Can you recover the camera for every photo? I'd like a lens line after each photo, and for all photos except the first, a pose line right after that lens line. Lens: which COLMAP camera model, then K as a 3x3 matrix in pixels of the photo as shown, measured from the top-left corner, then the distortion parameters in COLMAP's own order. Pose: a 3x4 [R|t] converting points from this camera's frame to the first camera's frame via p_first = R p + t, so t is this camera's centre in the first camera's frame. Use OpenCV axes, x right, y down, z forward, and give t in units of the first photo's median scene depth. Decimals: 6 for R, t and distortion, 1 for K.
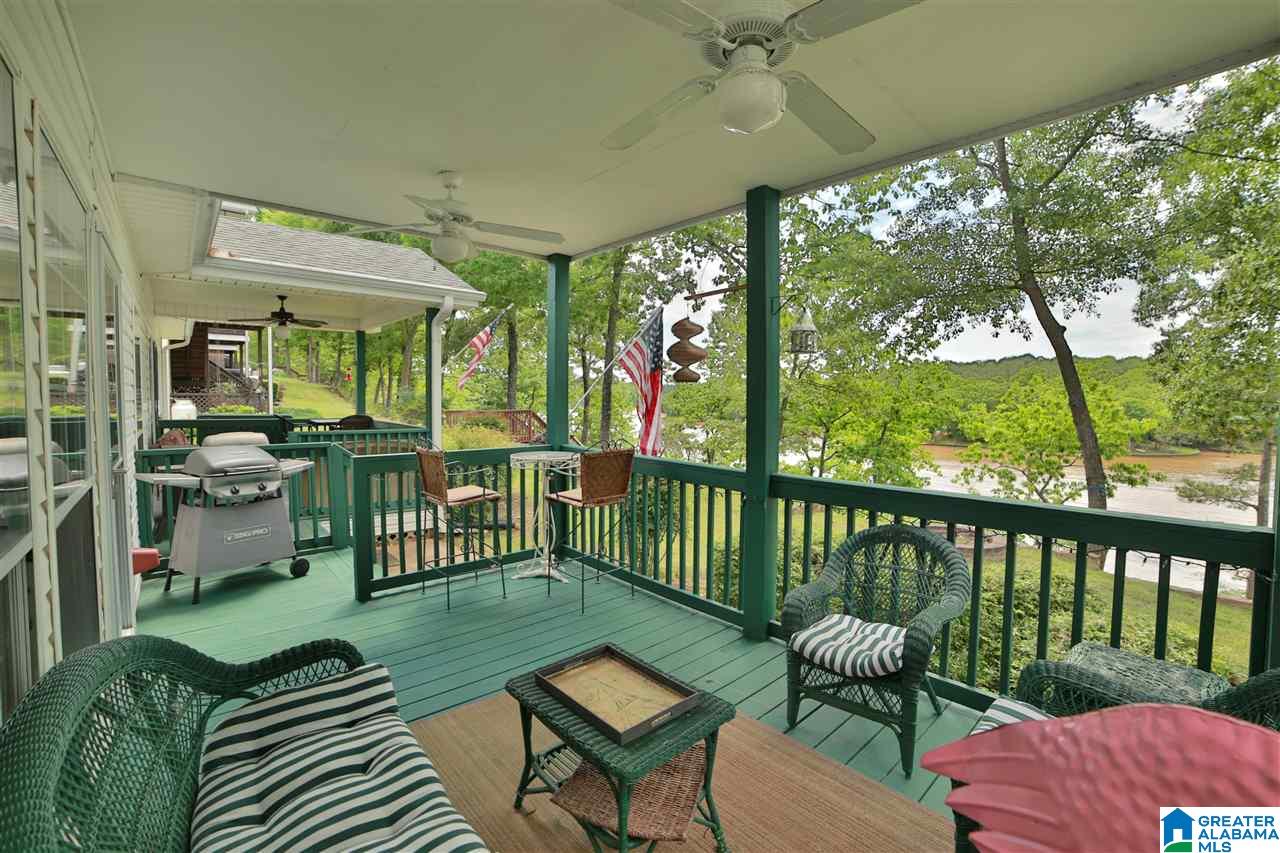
lens RADIAL K [[541.1, 0, 640.0], [0, 541.1, 426.5], [0, 0, 1]] dist [-0.124351, 0.043149]
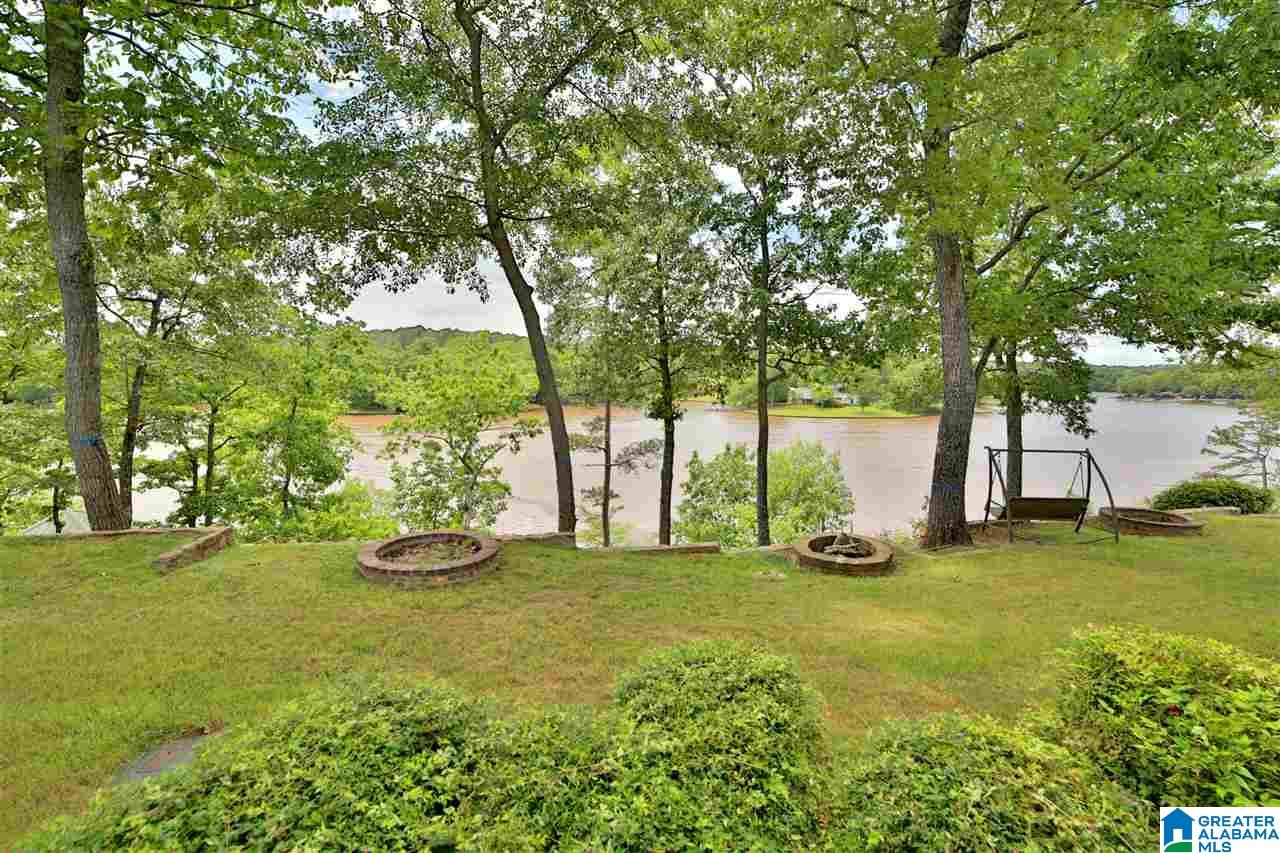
lens RADIAL K [[541.1, 0, 640.0], [0, 541.1, 426.5], [0, 0, 1]] dist [-0.124351, 0.043149]
pose [[0.500676, -0.083886, 0.861561, 0.039045], [0.031149, 0.996395, 0.078912, -0.008212], [-0.865074, -0.012673, 0.501484, 0.133435]]
